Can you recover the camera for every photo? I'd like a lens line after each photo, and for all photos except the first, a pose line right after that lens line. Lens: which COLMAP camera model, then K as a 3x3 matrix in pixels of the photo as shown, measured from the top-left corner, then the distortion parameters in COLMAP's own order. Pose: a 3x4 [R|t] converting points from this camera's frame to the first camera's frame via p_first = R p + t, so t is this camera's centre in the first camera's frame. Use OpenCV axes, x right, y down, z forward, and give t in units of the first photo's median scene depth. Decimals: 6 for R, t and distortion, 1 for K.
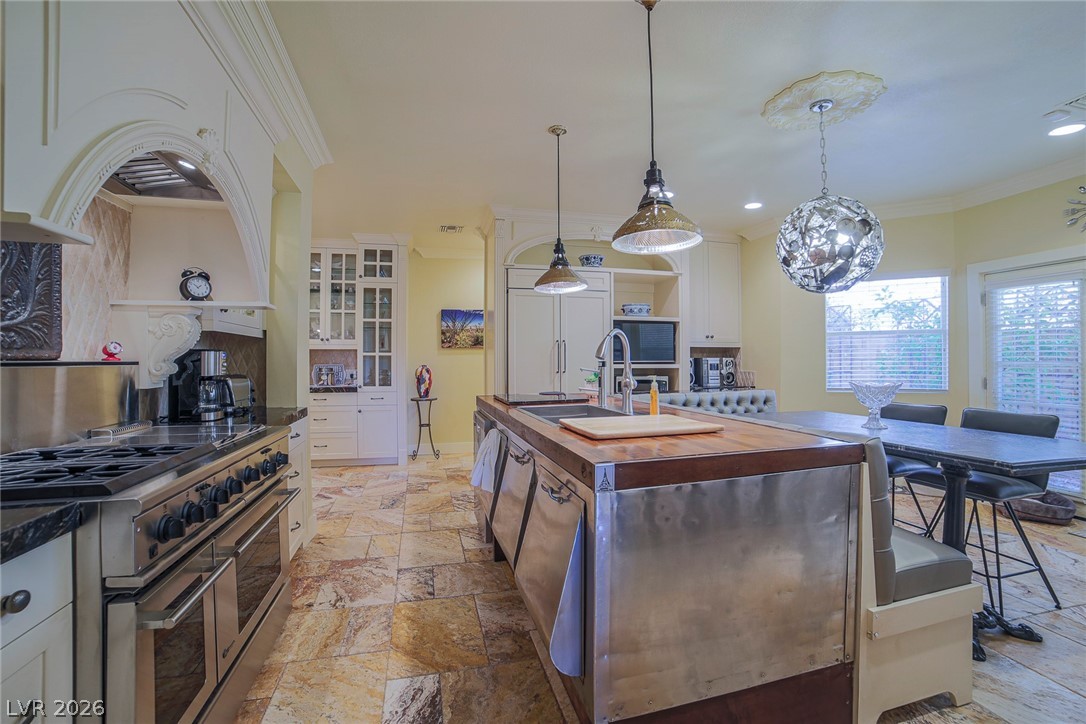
lens RADIAL K [[464.2, 0, 548.7], [0, 464.2, 354.0], [0, 0, 1]] dist [-0.099126, 0.029297]
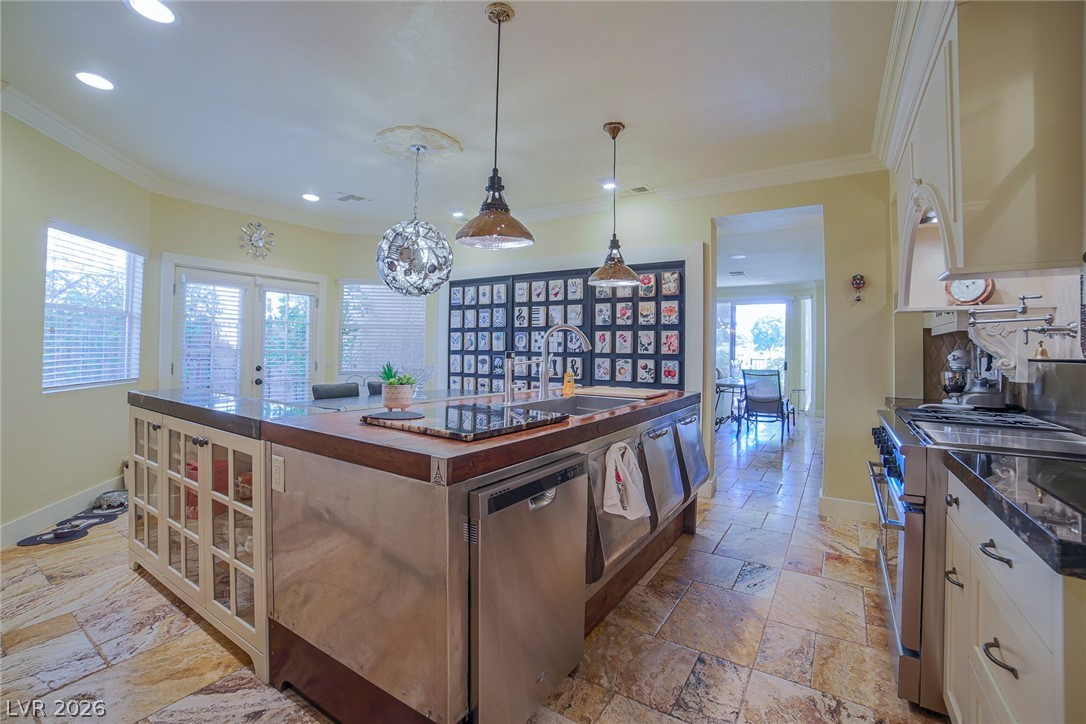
lens RADIAL K [[464.2, 0, 548.7], [0, 464.2, 354.0], [0, 0, 1]] dist [-0.099126, 0.029297]
pose [[-0.669985, -0.003293, 0.742367, -0.626169], [-0.025807, 0.999489, -0.018857, 0.038122], [-0.741926, -0.031792, -0.669728, 1.670664]]
